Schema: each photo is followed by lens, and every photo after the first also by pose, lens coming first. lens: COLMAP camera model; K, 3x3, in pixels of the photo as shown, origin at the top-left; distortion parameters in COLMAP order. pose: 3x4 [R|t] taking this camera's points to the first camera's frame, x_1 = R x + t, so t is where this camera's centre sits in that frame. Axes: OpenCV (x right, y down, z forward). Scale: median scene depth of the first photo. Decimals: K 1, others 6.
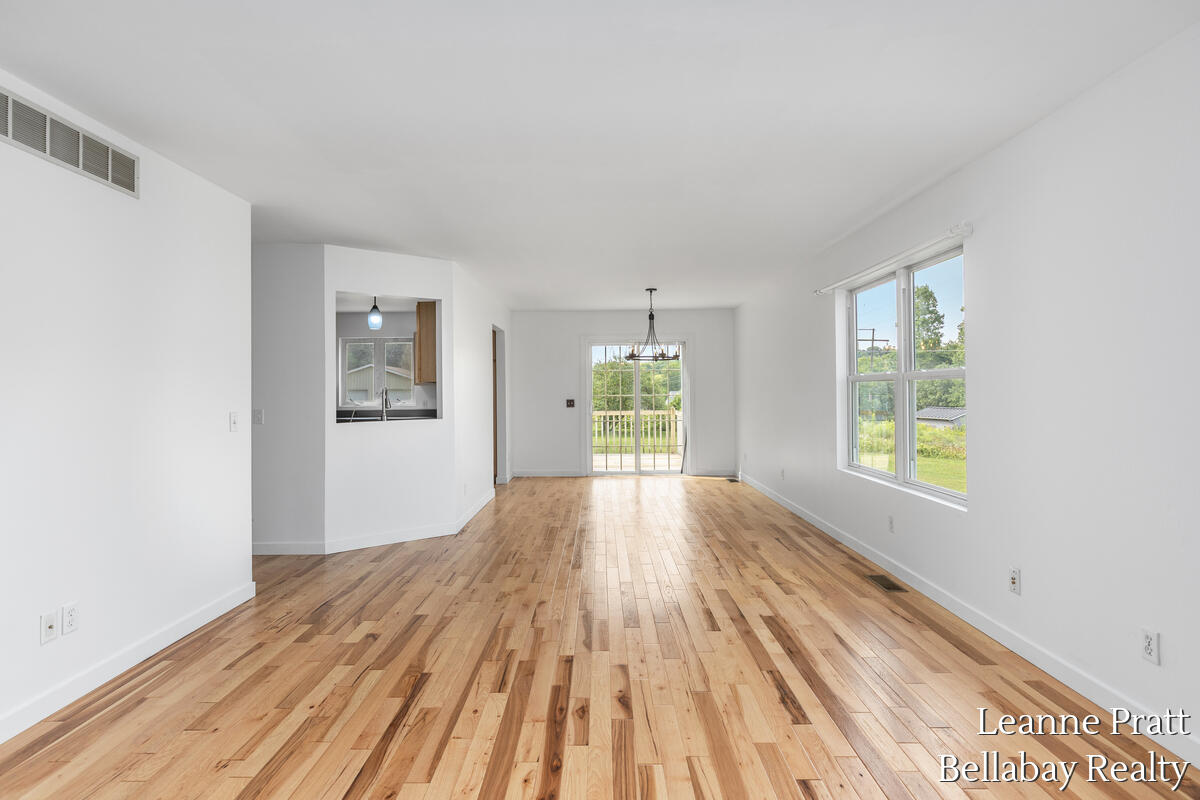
lens RADIAL K [[607.1, 0, 602.6], [0, 607.1, 394.2], [0, 0, 1]] dist [0.003409, 0.001285]
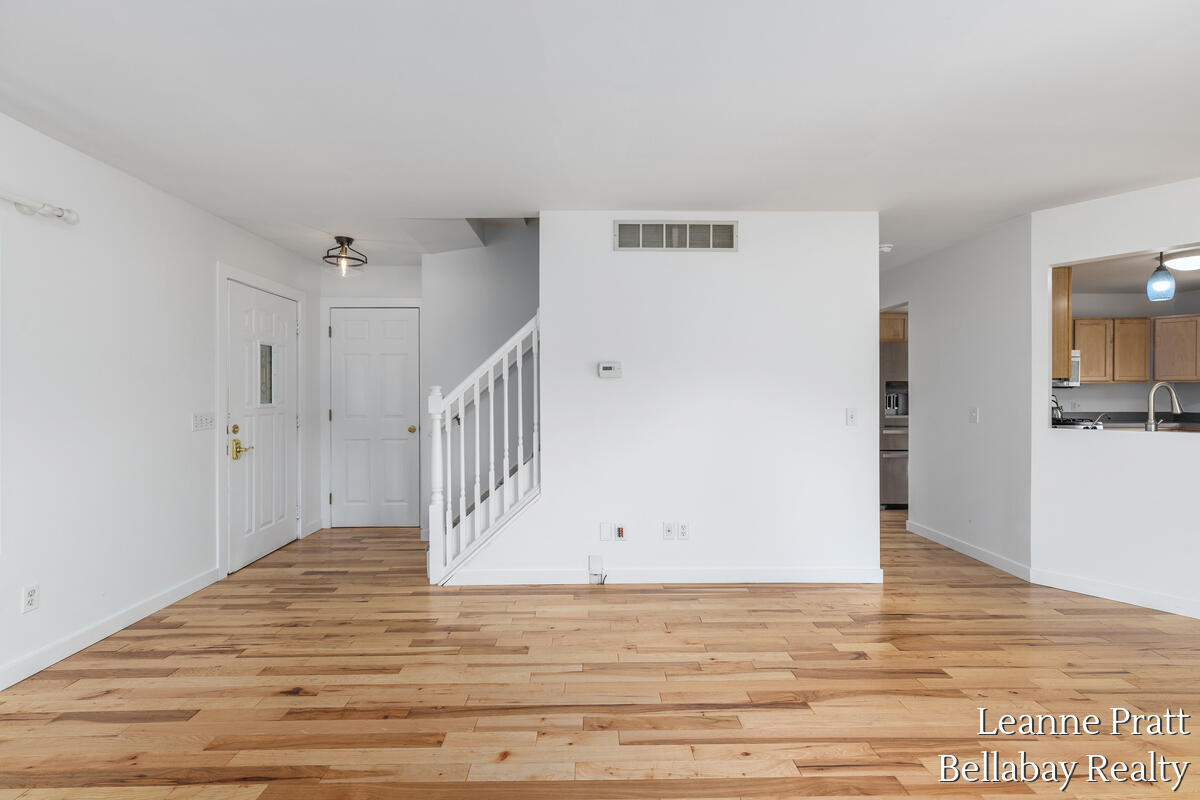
lens RADIAL K [[542.5, 0, 597.8], [0, 542.5, 397.9], [0, 0, 1]] dist [0.002970, 0.000065]
pose [[0.011522, 0.012761, -0.999852, 0.357765], [-0.003392, 0.999913, 0.012722, 0.000784], [0.999928, 0.003245, 0.011564, 0.494203]]
